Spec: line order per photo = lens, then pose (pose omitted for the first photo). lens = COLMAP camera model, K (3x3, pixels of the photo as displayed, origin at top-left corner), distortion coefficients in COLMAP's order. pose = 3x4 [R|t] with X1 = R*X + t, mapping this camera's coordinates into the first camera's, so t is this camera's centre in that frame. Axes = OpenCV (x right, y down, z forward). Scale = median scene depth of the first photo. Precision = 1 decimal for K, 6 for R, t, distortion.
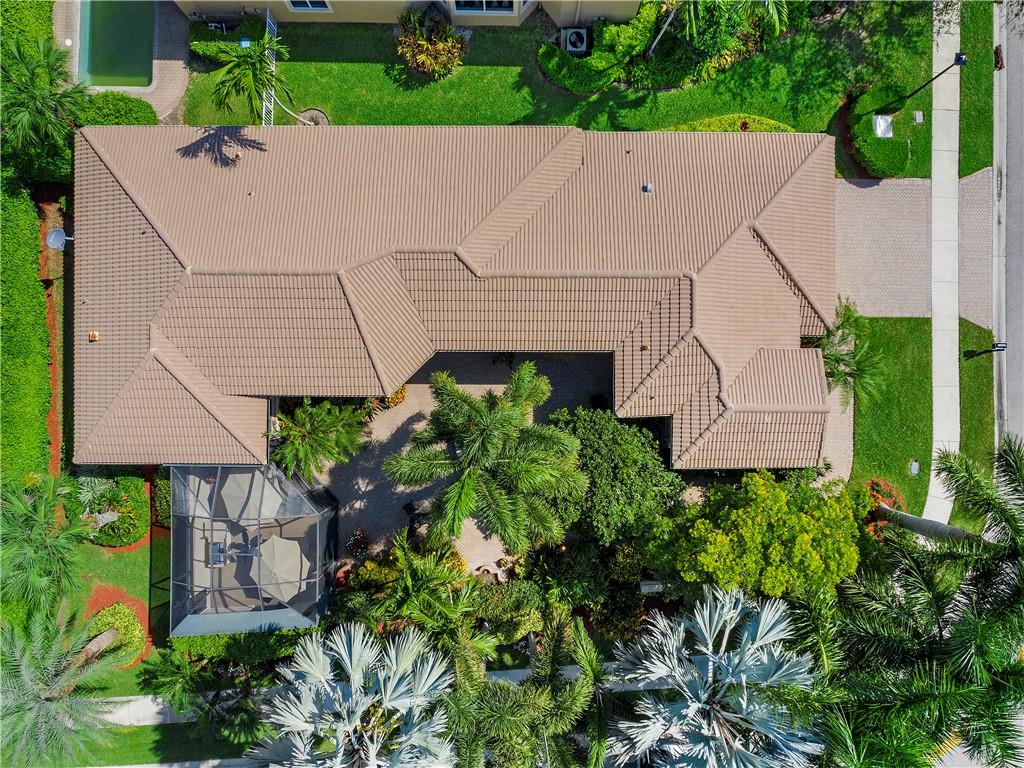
lens RADIAL K [[868.3, 0, 512.0], [0, 868.3, 384.0], [0, 0, 1]] dist [-0.016441, -0.007569]
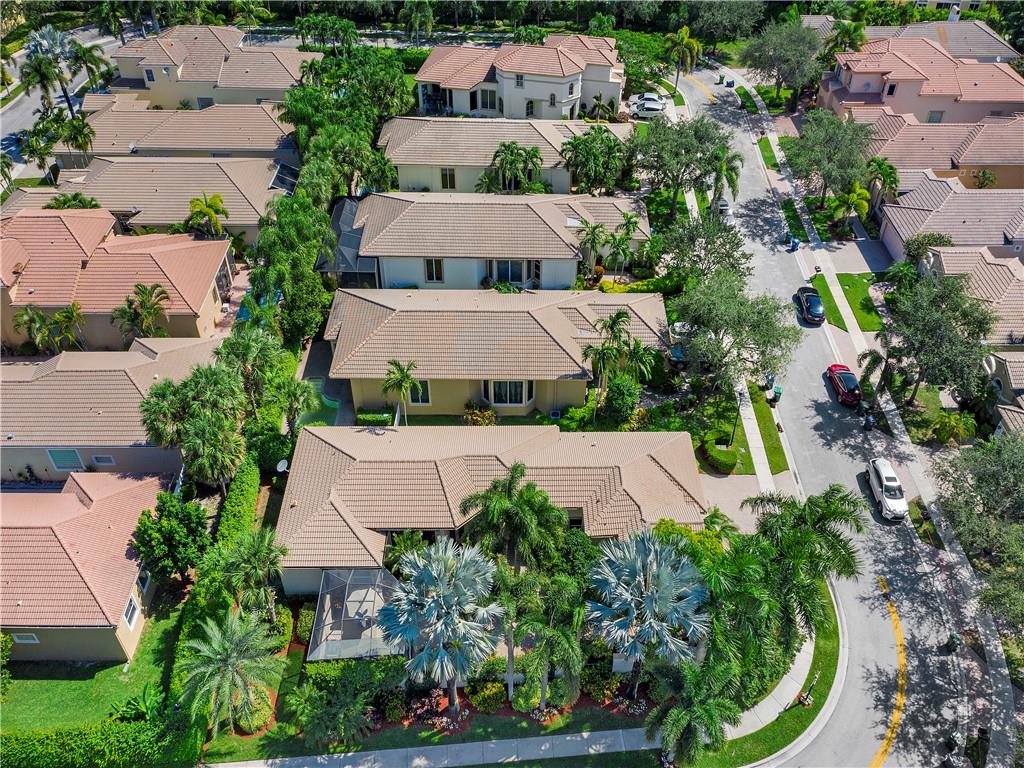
lens RADIAL K [[868.3, 0, 512.0], [0, 868.3, 384.0], [0, 0, 1]] dist [-0.016441, -0.007569]
pose [[0.999972, -0.004017, 0.006285, -0.035162], [0.007354, 0.671922, -0.740586, 1.007140], [-0.001248, 0.740611, 0.671932, -0.366738]]
